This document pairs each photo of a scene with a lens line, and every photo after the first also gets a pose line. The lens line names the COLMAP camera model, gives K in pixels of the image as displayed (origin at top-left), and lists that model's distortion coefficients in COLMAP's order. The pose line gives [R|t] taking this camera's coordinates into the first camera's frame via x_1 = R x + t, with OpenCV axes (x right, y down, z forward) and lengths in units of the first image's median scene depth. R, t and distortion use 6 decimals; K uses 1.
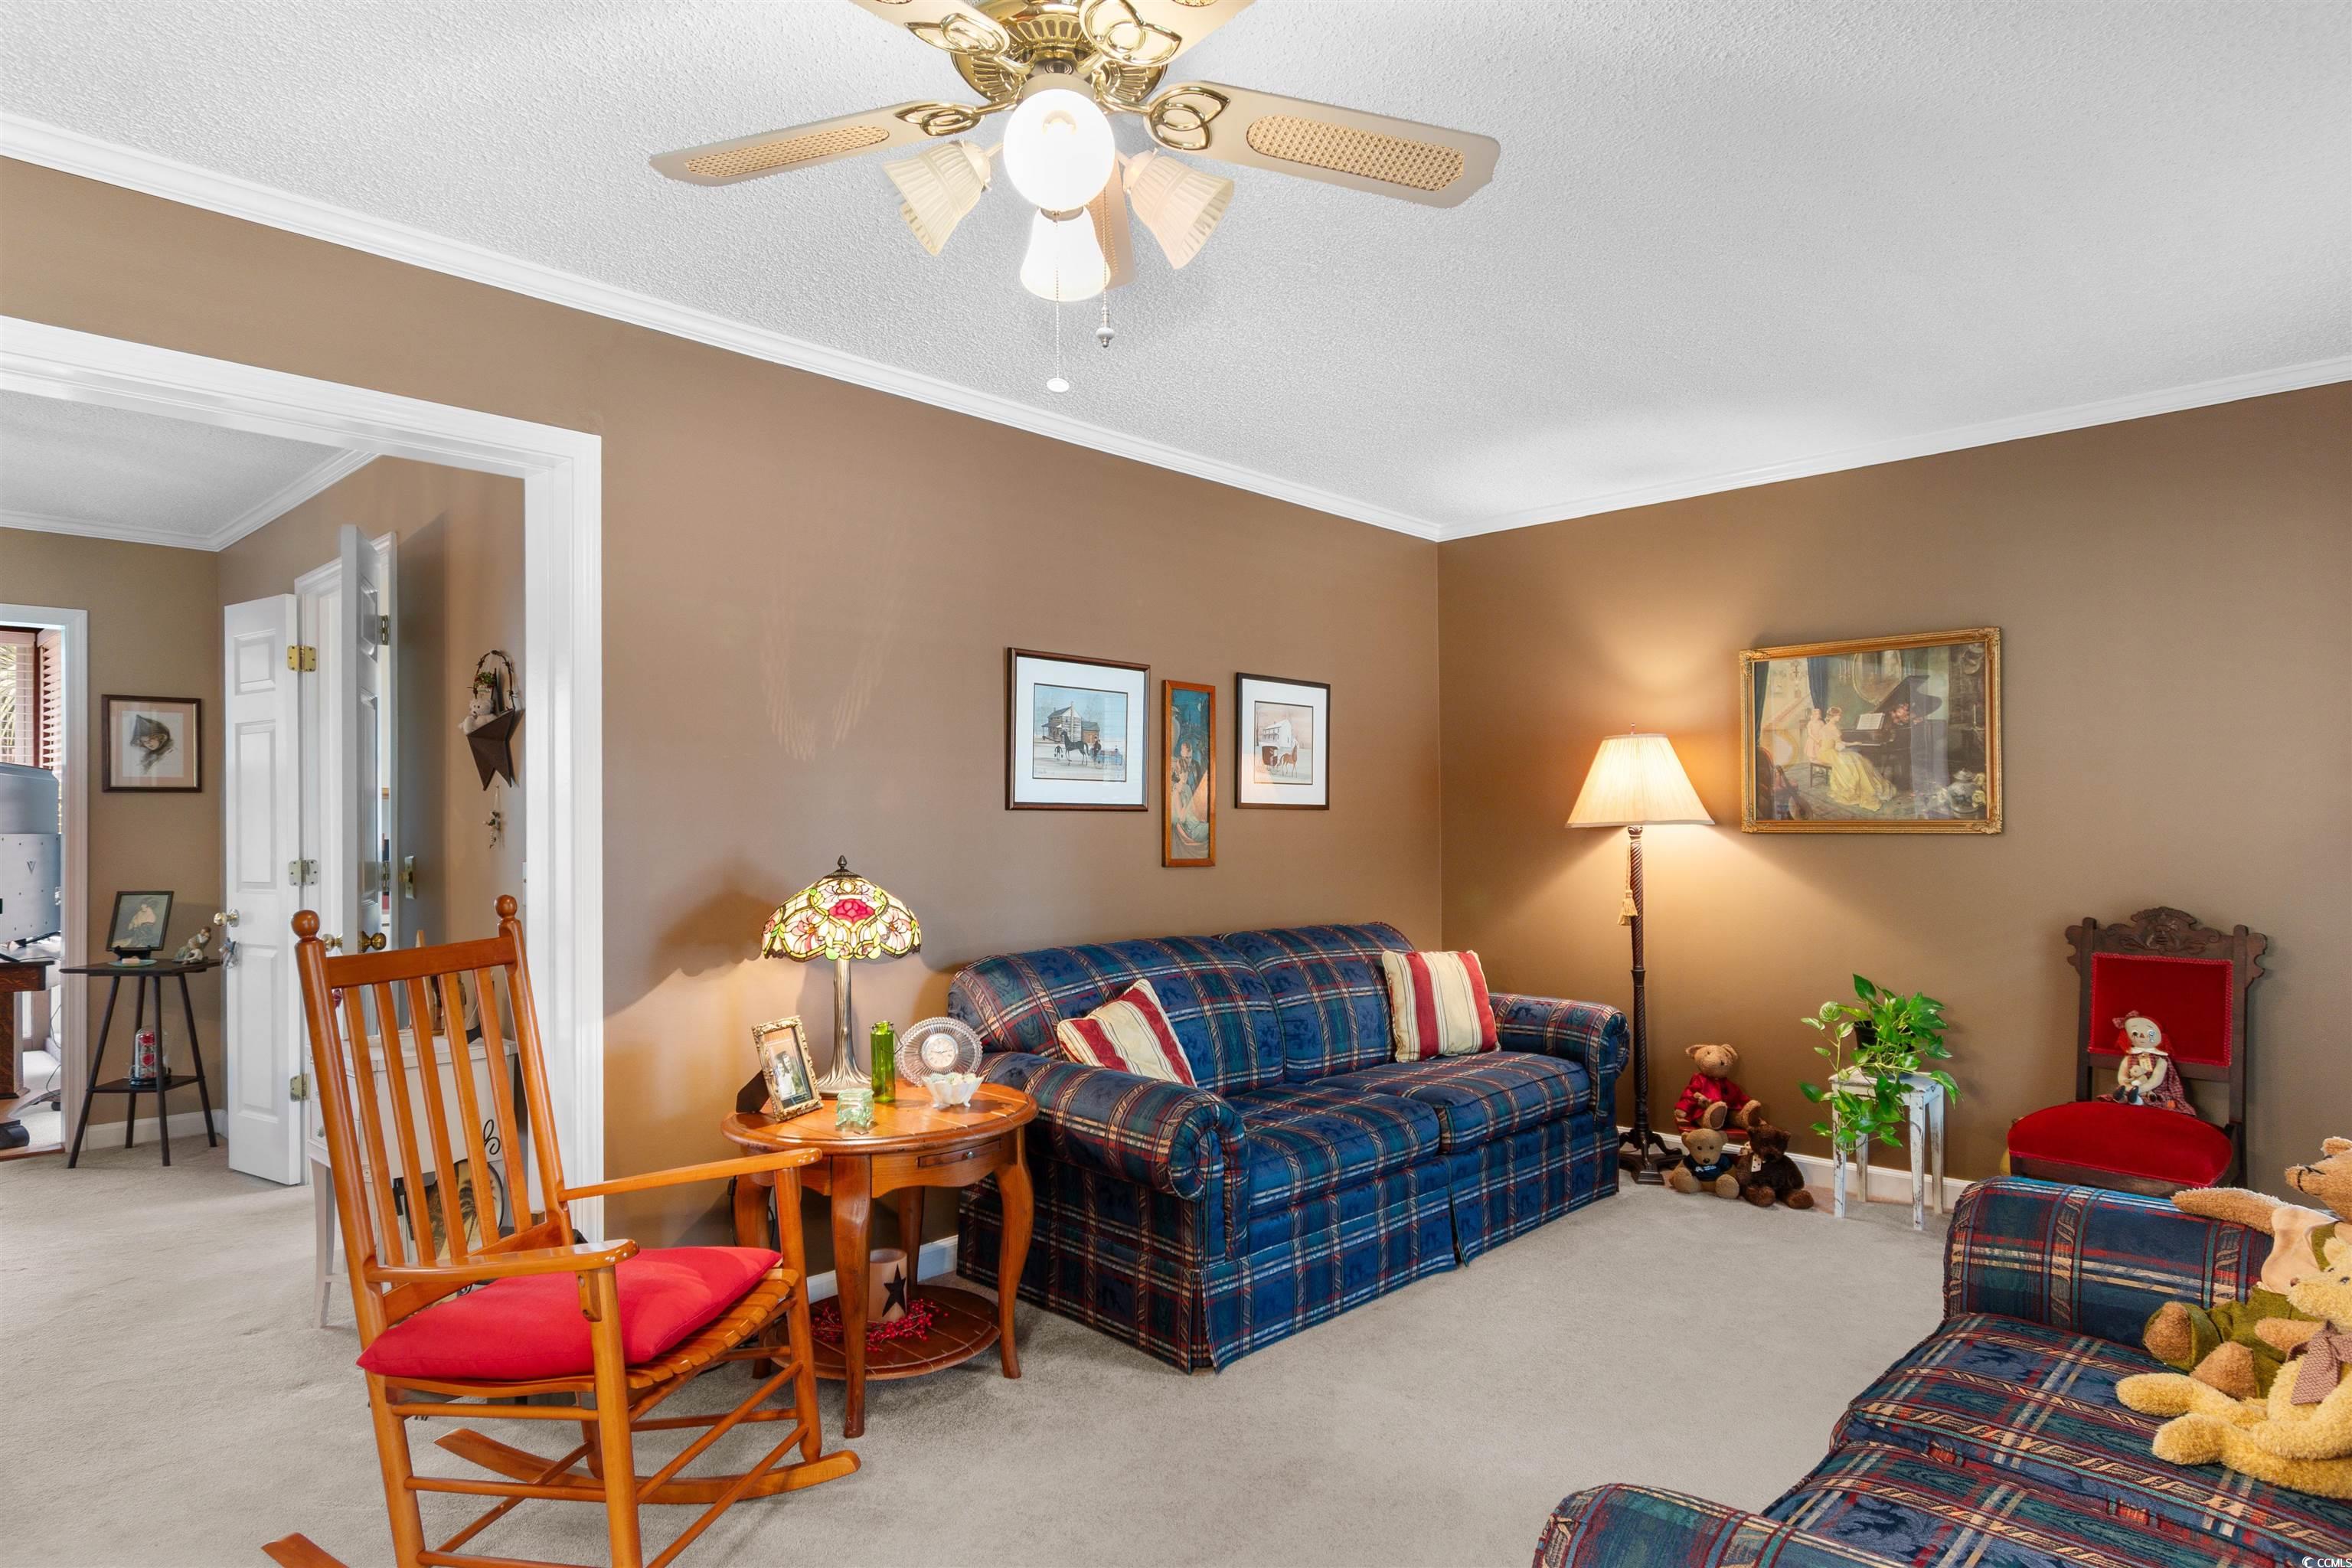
lens RADIAL K [[1375.2, 0, 1204.1], [0, 1375.2, 823.8], [0, 0, 1]] dist [-0.006660, 0.000573]
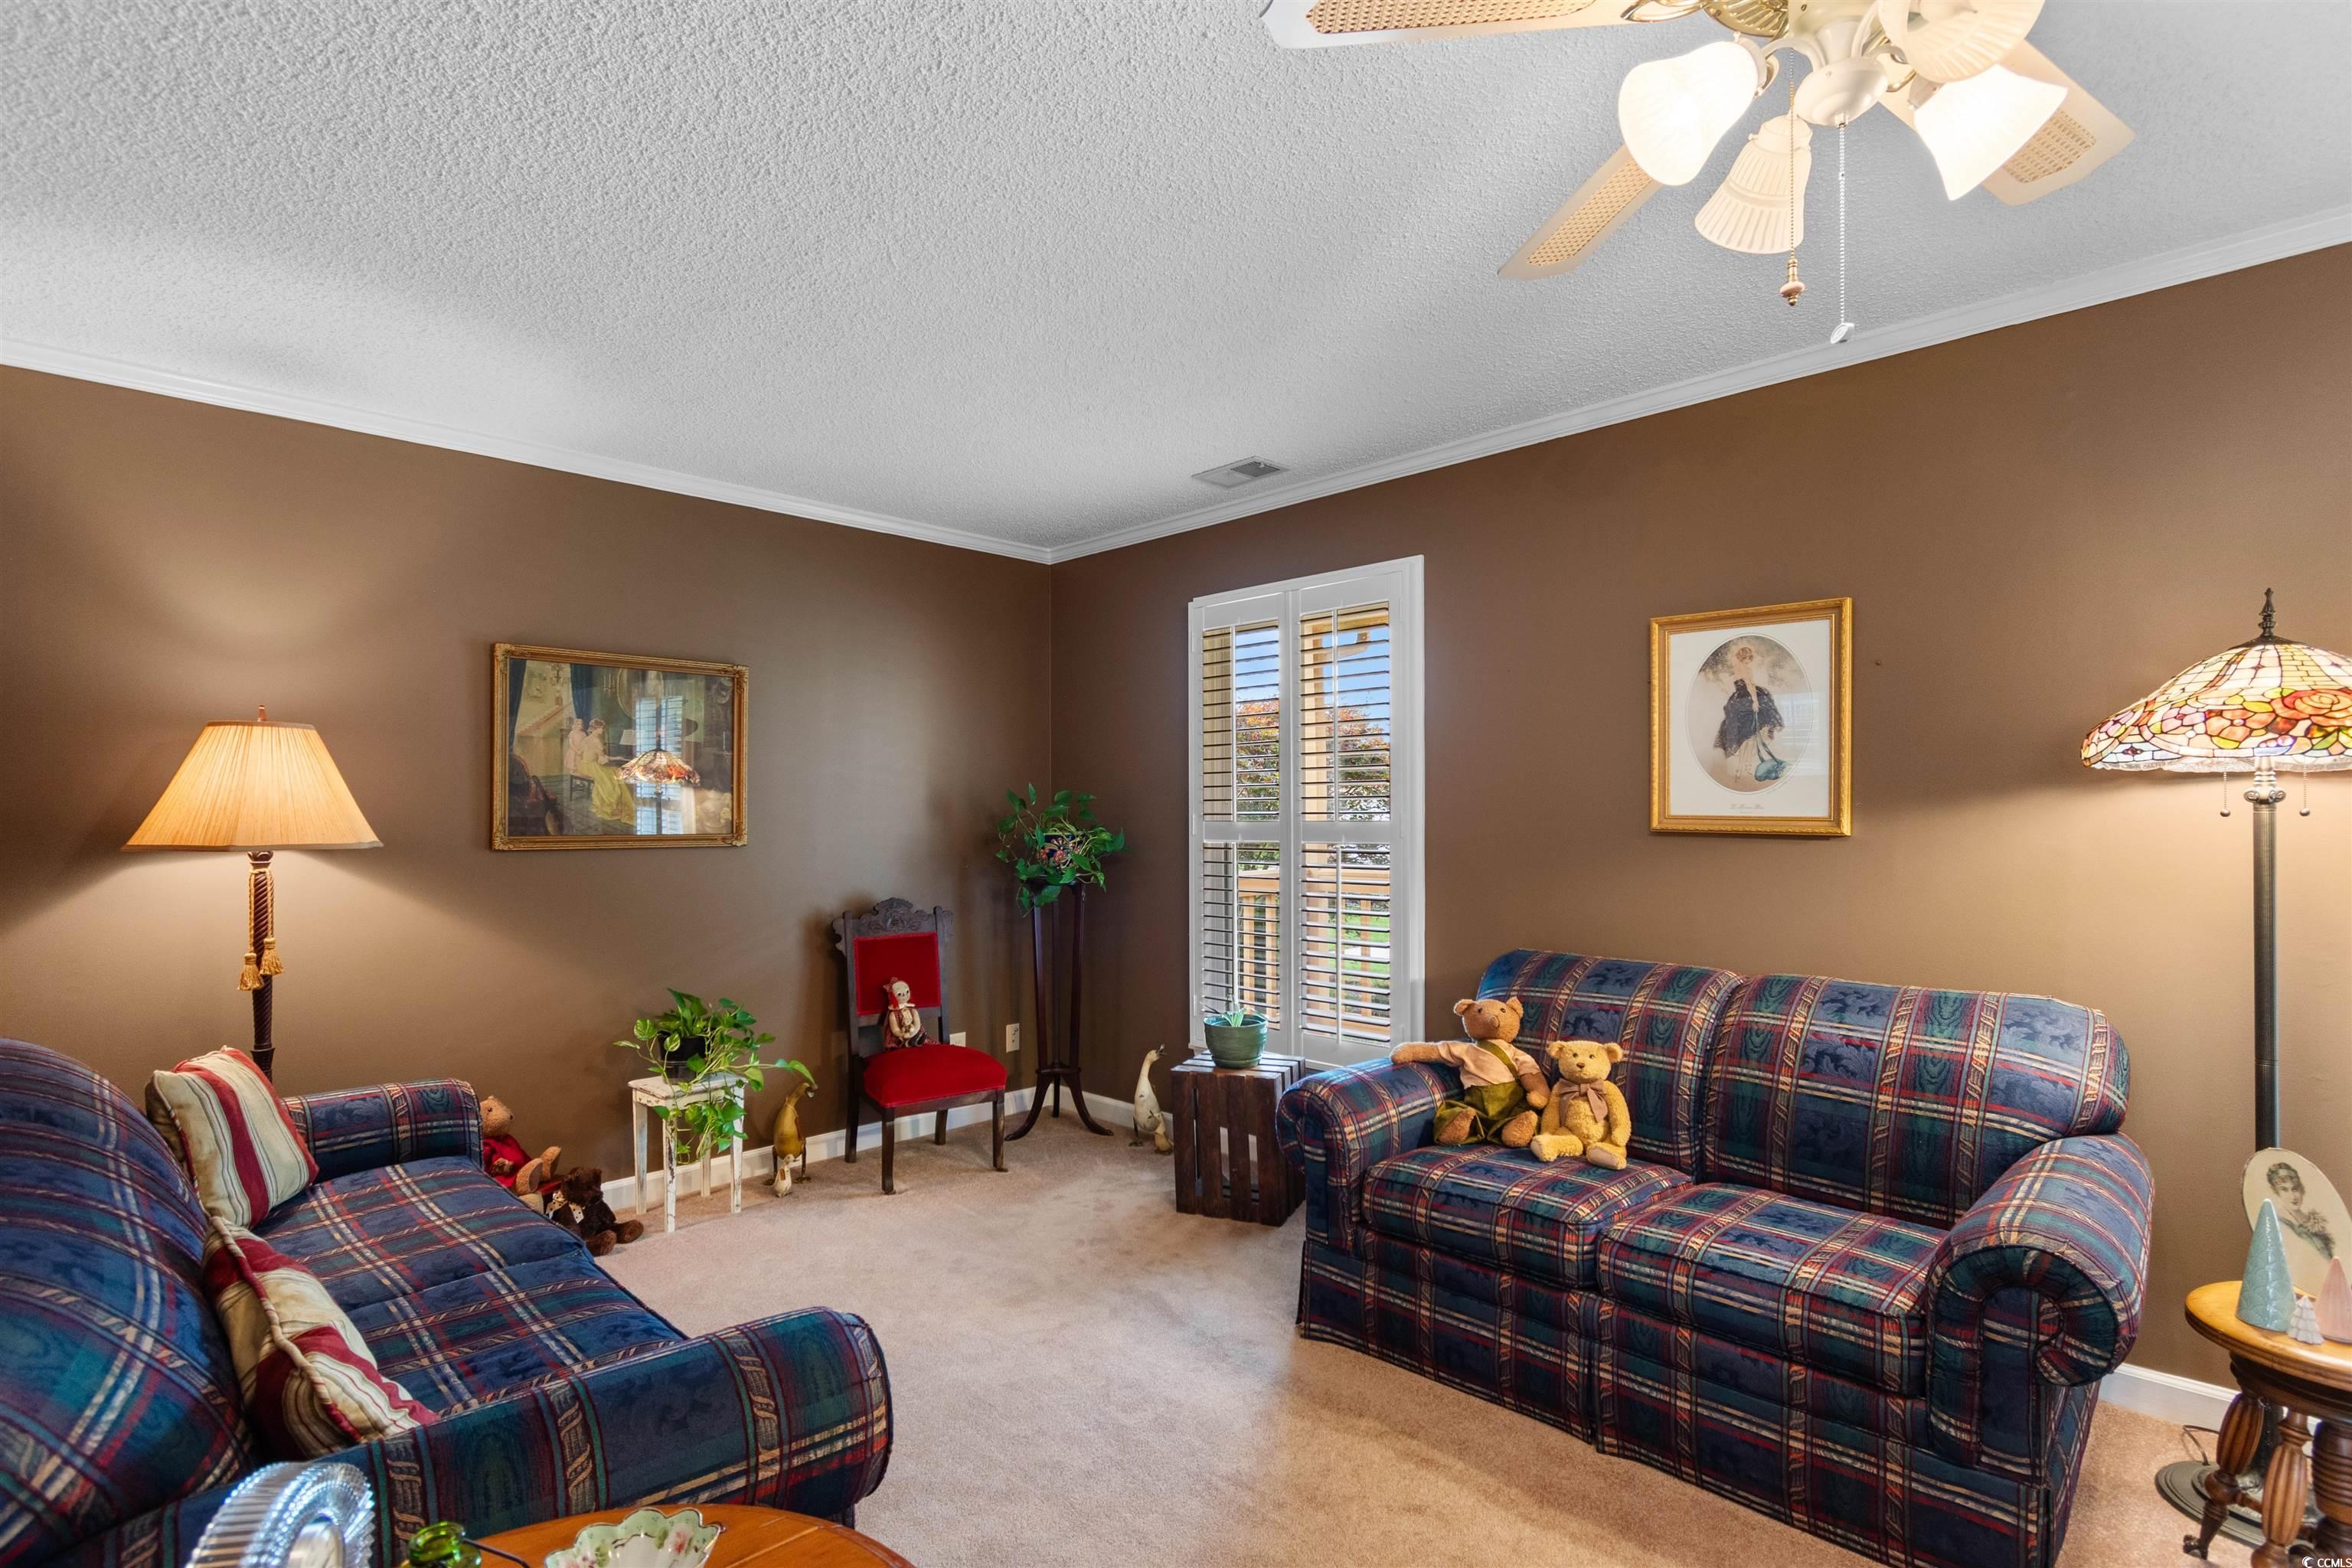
lens RADIAL K [[1131.6, 0, 1171.9], [0, 1131.6, 803.6], [0, 0, 1]] dist [0.001218, -0.001302]
pose [[0.025747, 0.015256, 0.999552, -0.336071], [0.002843, 0.999878, -0.015334, -0.011478], [-0.999664, 0.003237, 0.025701, 0.569601]]
